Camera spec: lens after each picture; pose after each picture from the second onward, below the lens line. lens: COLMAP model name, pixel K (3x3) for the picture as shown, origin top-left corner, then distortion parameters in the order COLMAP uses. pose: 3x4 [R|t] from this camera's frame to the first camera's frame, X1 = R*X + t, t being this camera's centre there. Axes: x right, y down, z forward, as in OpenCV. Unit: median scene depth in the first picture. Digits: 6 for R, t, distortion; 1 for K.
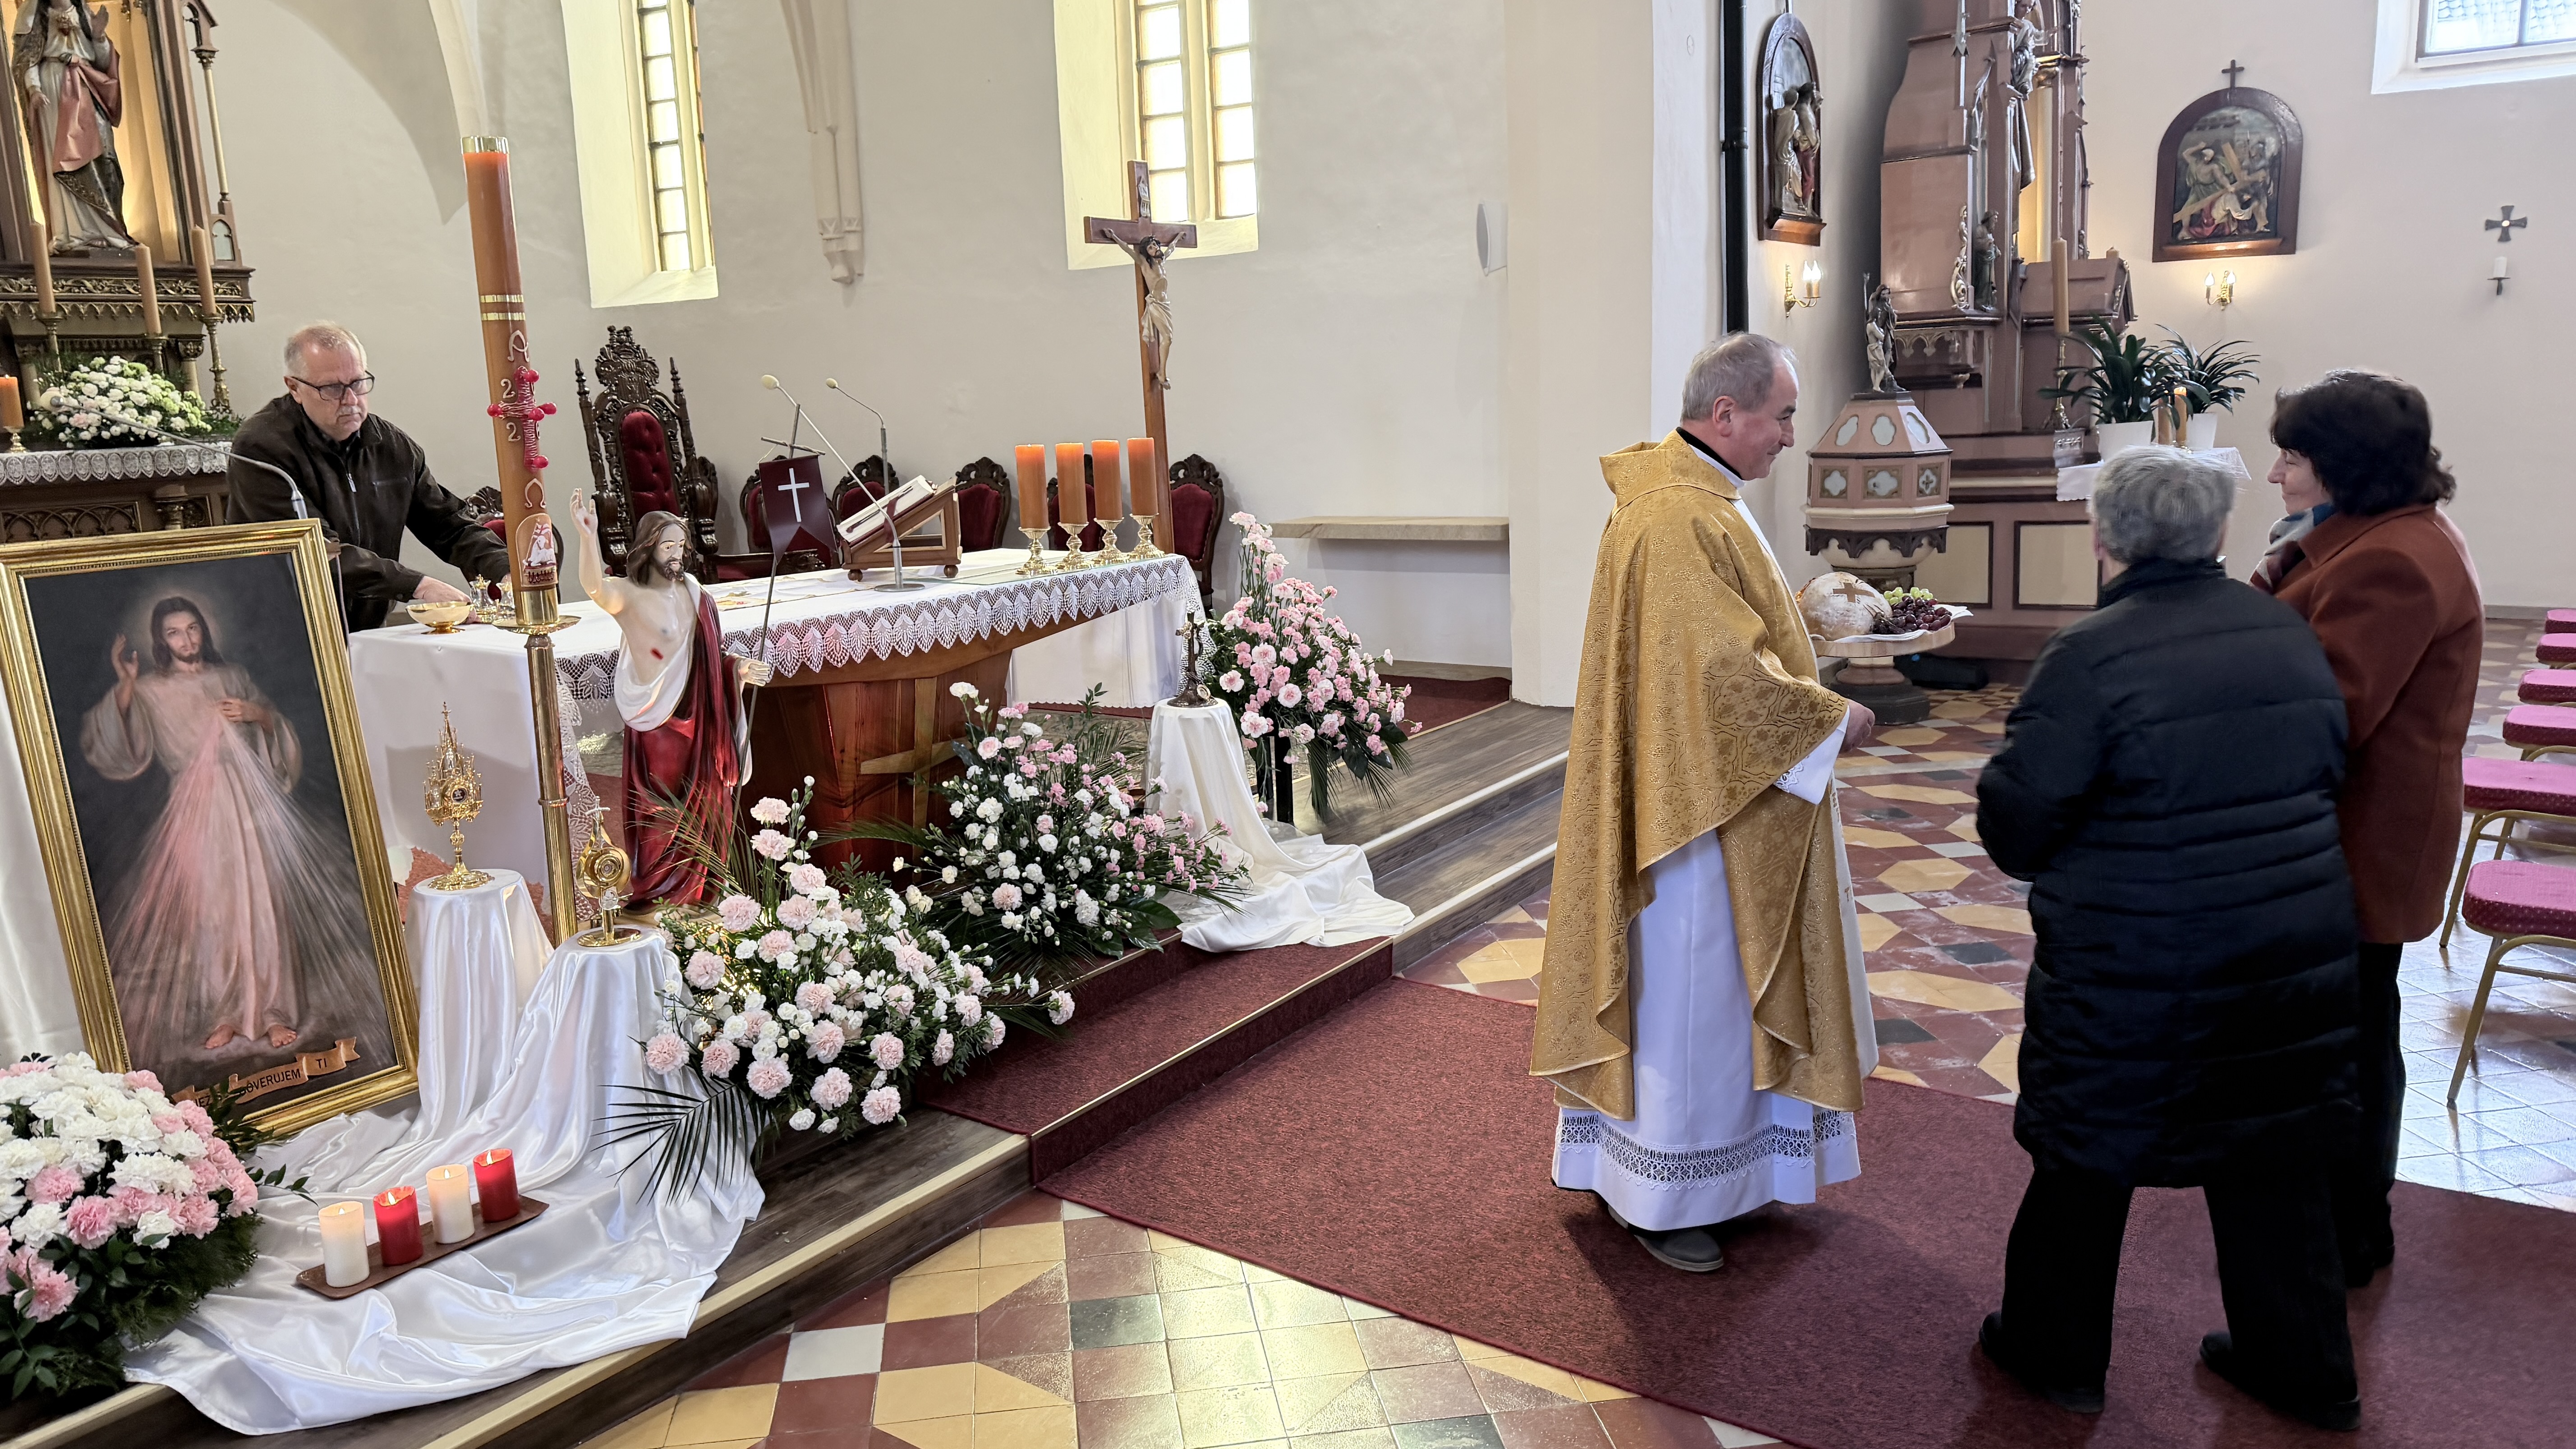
lens RADIAL K [[1796.8, 0, 1262.1], [0, 1796.8, 714.2], [0, 0, 1]] dist [0.061043, -0.077481]
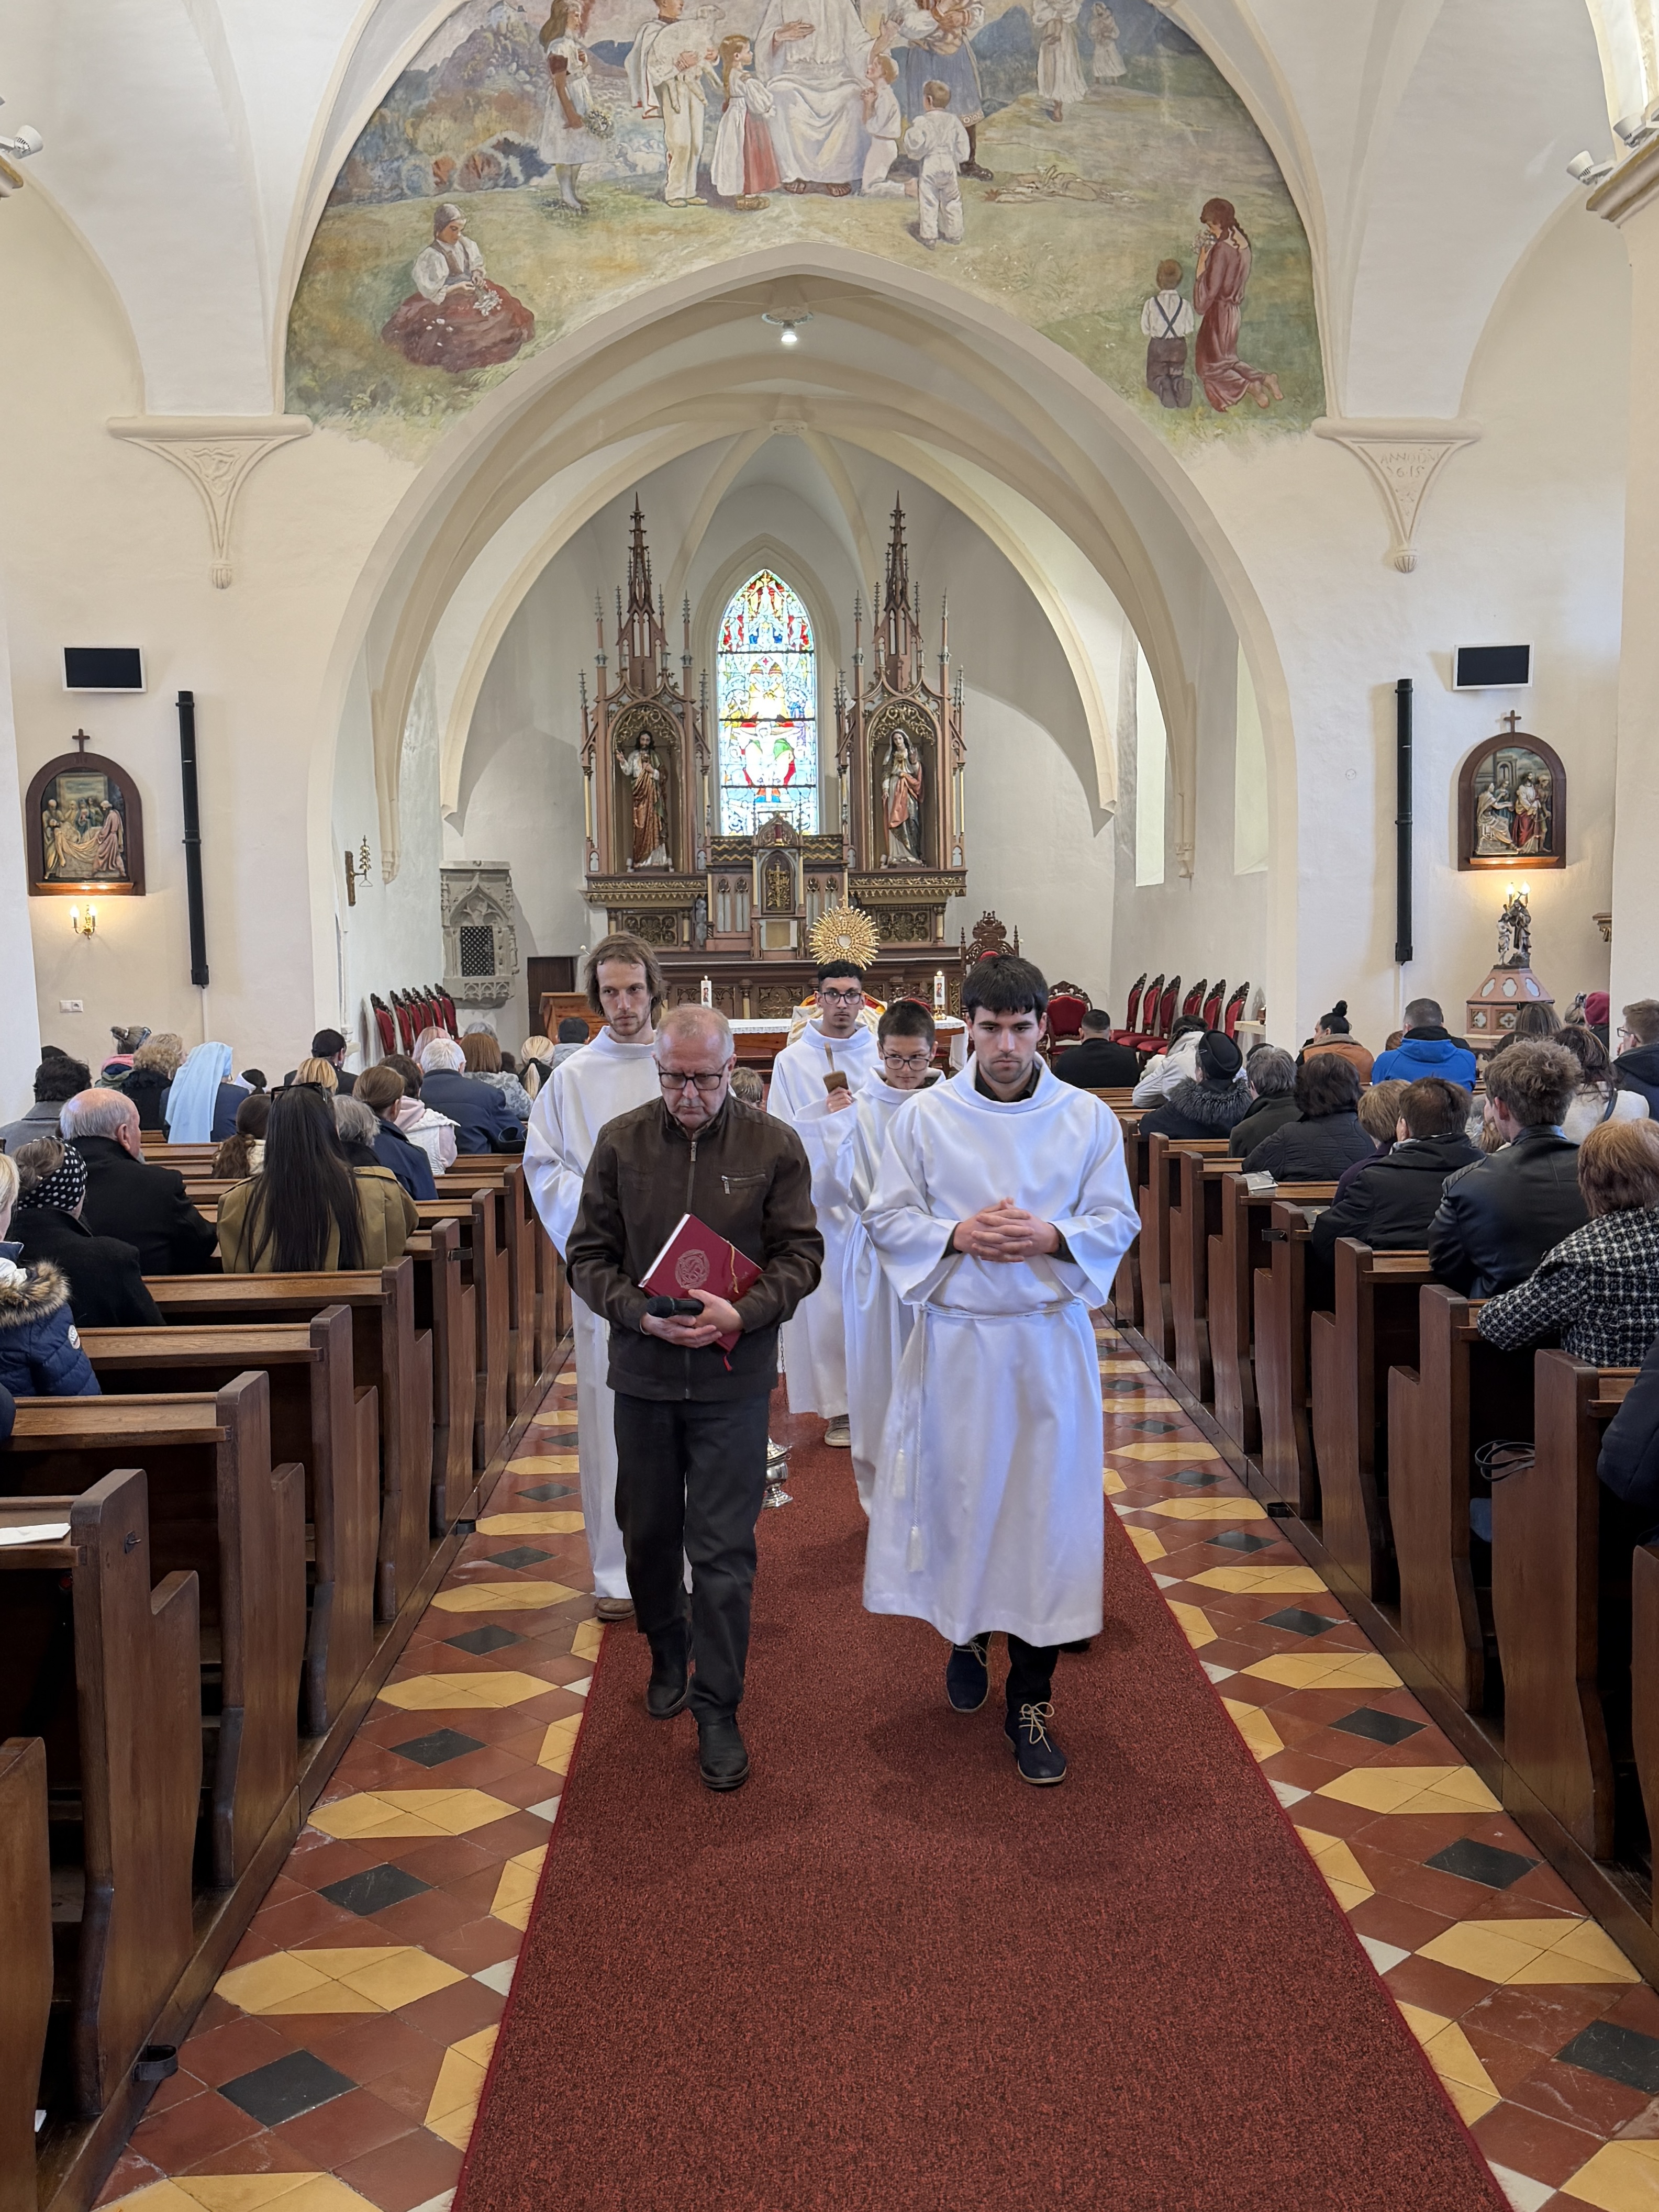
lens RADIAL K [[1958.3, 0, 818.1], [0, 1958.3, 1122.7], [0, 0, 1]] dist [0.058546, -0.011387]
pose [[0.621886, 0.101624, -0.776486, 1.086891], [-0.144762, 0.989374, 0.013546, 0.022763], [0.769612, 0.103982, 0.629989, -0.465342]]
